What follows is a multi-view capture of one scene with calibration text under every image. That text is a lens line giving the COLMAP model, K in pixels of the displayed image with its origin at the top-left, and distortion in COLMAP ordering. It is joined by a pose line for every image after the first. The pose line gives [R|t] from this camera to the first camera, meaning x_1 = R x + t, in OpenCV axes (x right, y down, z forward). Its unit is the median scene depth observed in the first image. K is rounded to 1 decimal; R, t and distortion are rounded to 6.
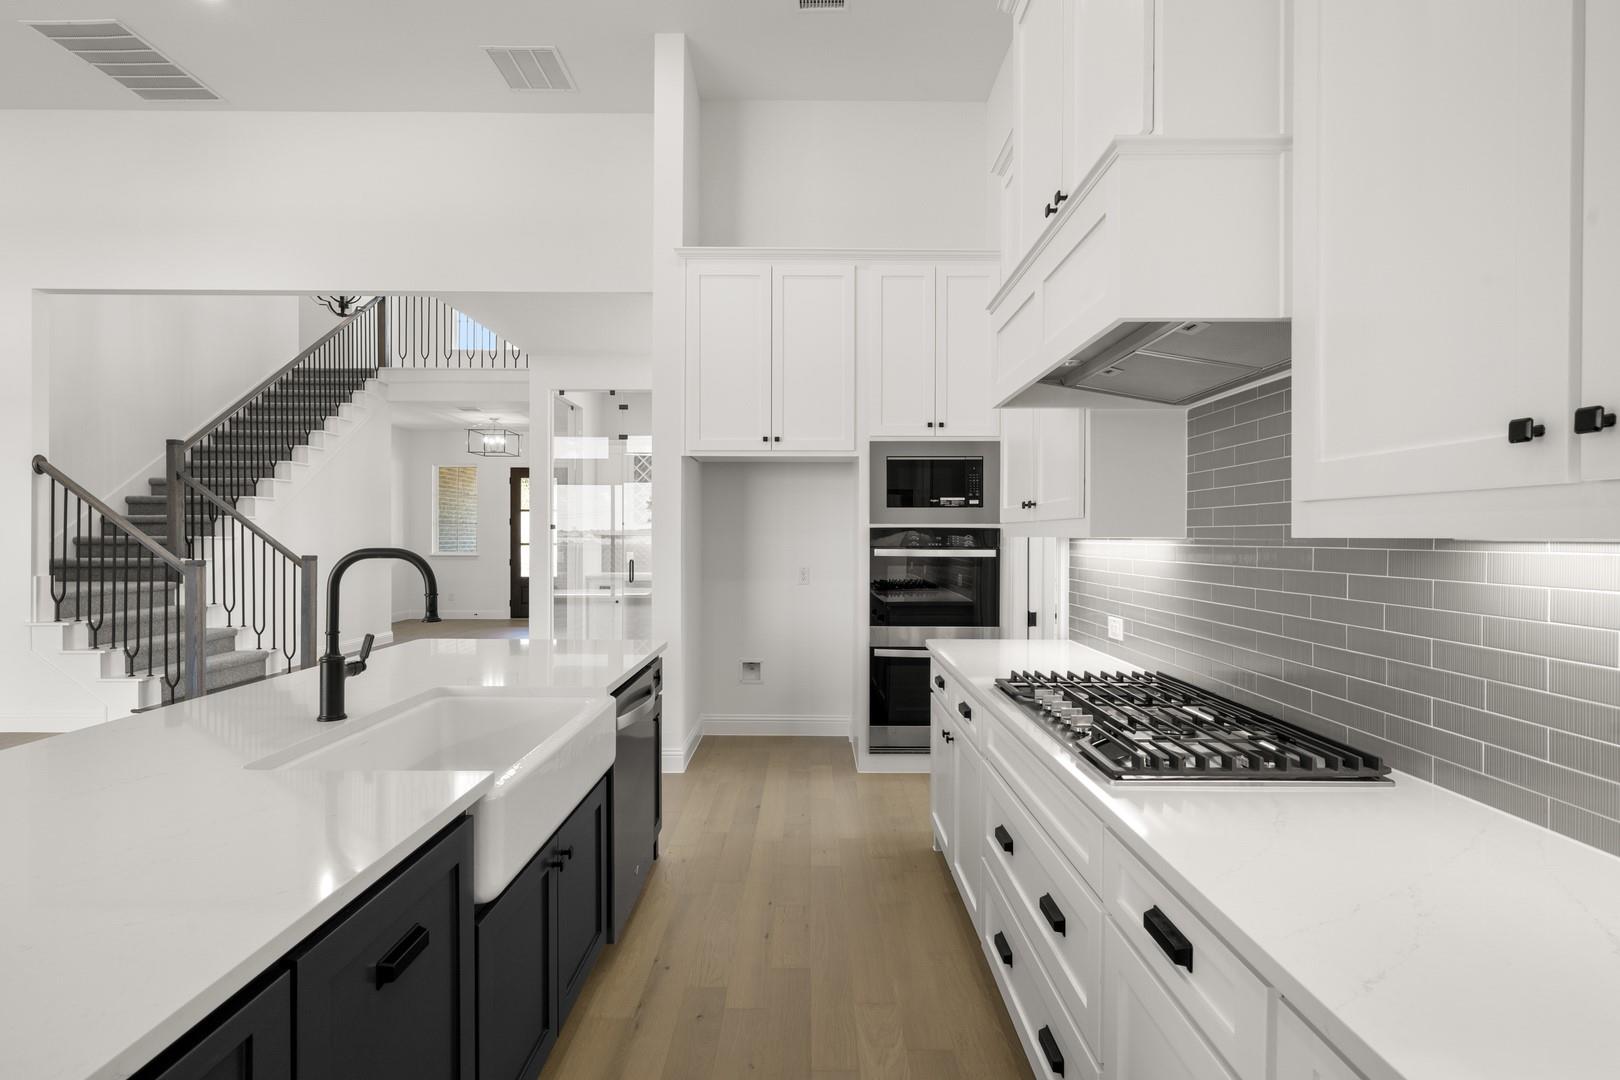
lens RADIAL K [[749.3, 0, 810.0], [0, 749.3, 540.0], [0, 0, 1]] dist [0.001984, -0.004502]
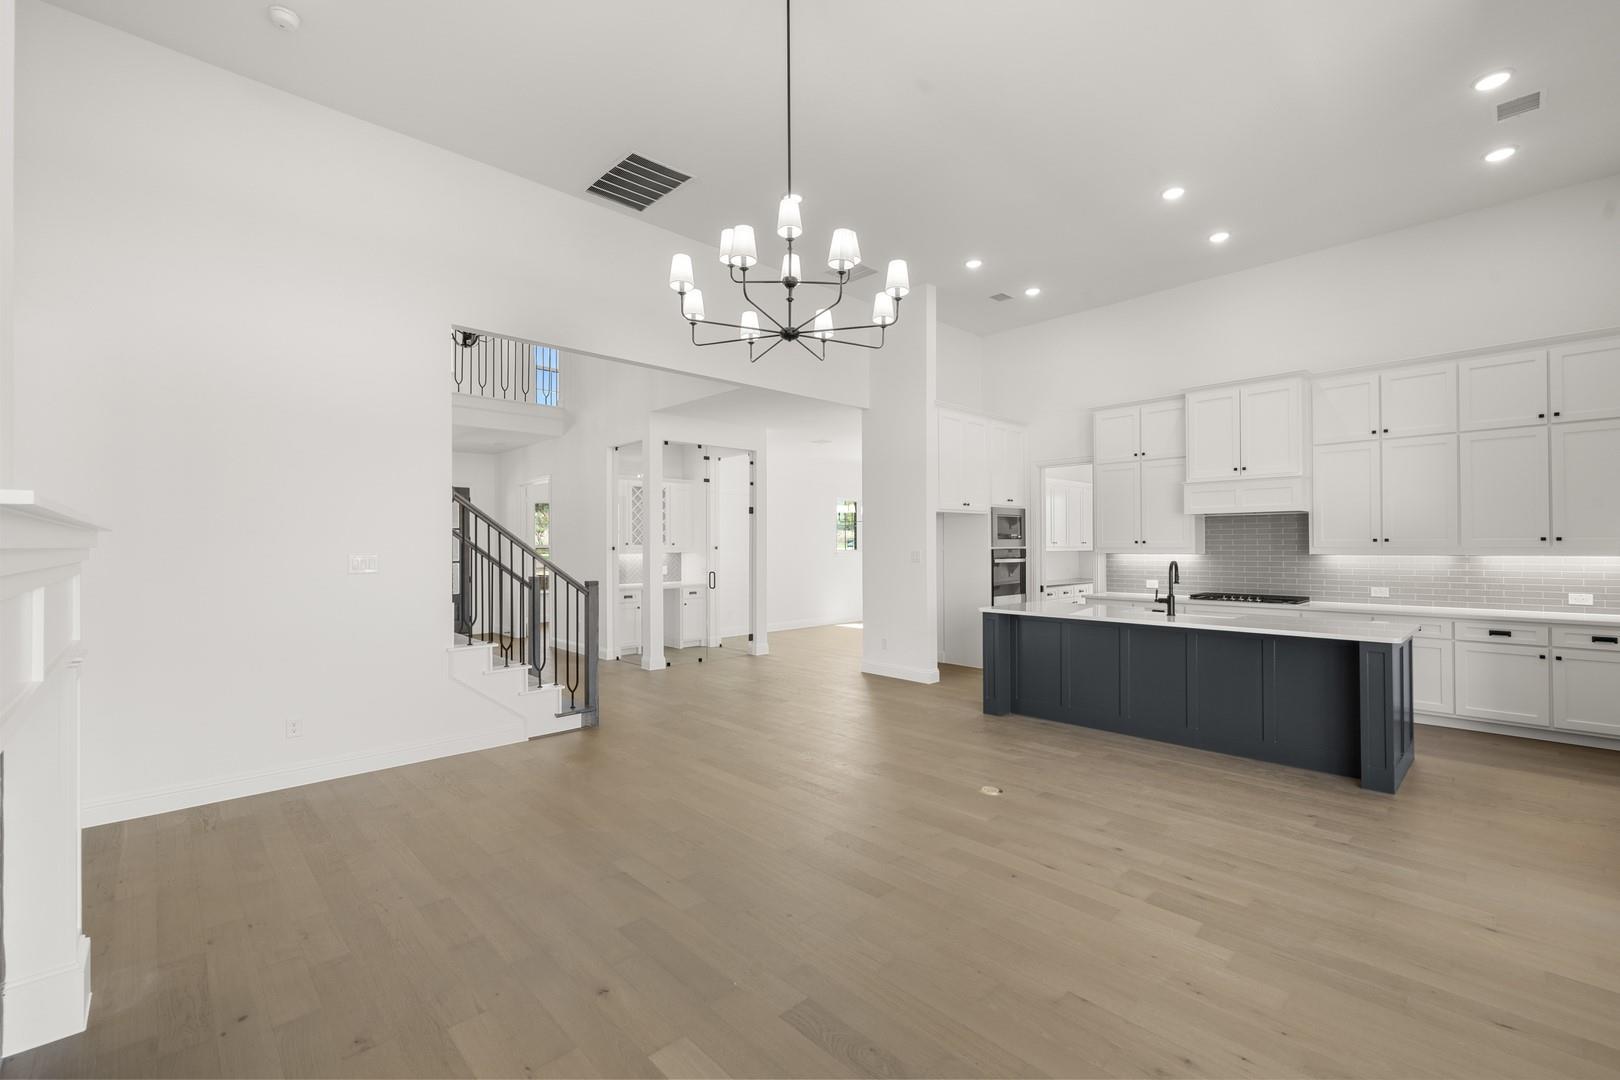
lens RADIAL K [[682.1, 0, 813.4], [0, 682.1, 539.9], [0, 0, 1]] dist [0.000106, 0.000282]
pose [[0.727238, -0.002575, 0.686381, -1.297554], [0.011448, 0.999899, -0.008378, -0.025978], [-0.686290, 0.013950, 0.727194, -0.020035]]
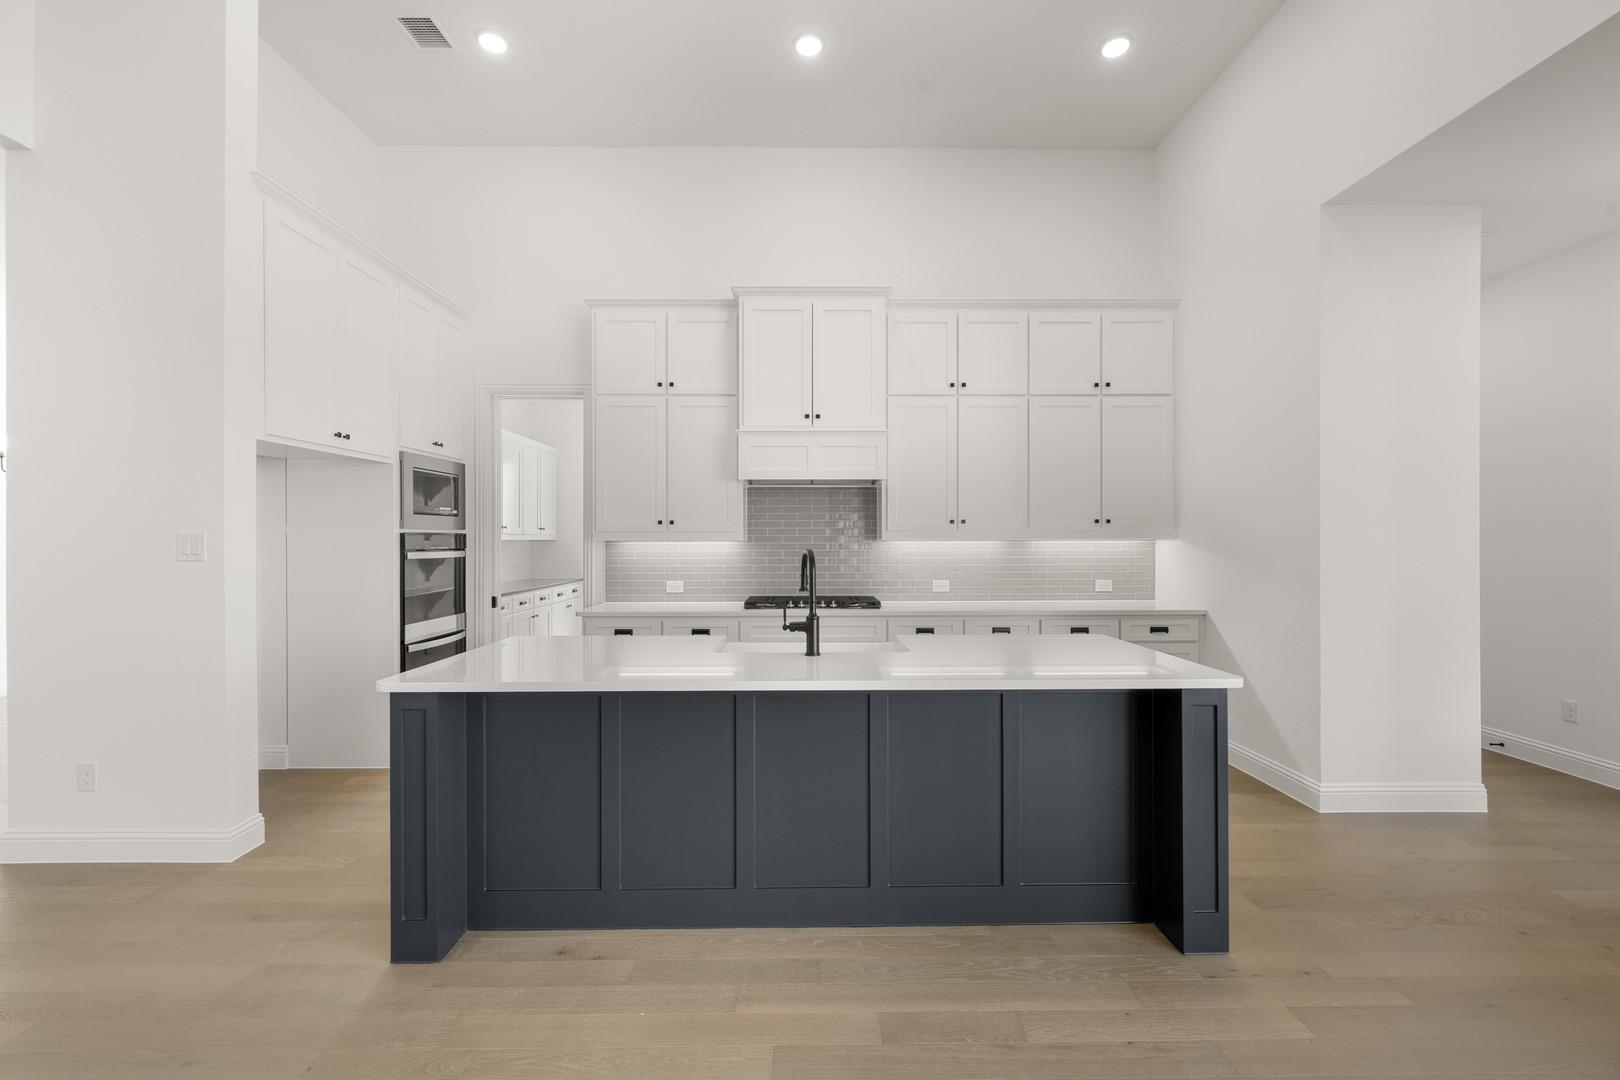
lens RADIAL K [[682.1, 0, 813.4], [0, 682.1, 539.9], [0, 0, 1]] dist [0.000106, 0.000282]
pose [[-0.008189, -0.007140, 0.999941, -0.739029], [0.006394, 0.999954, 0.007192, -0.007746], [-0.999946, 0.006453, -0.008143, 0.354169]]
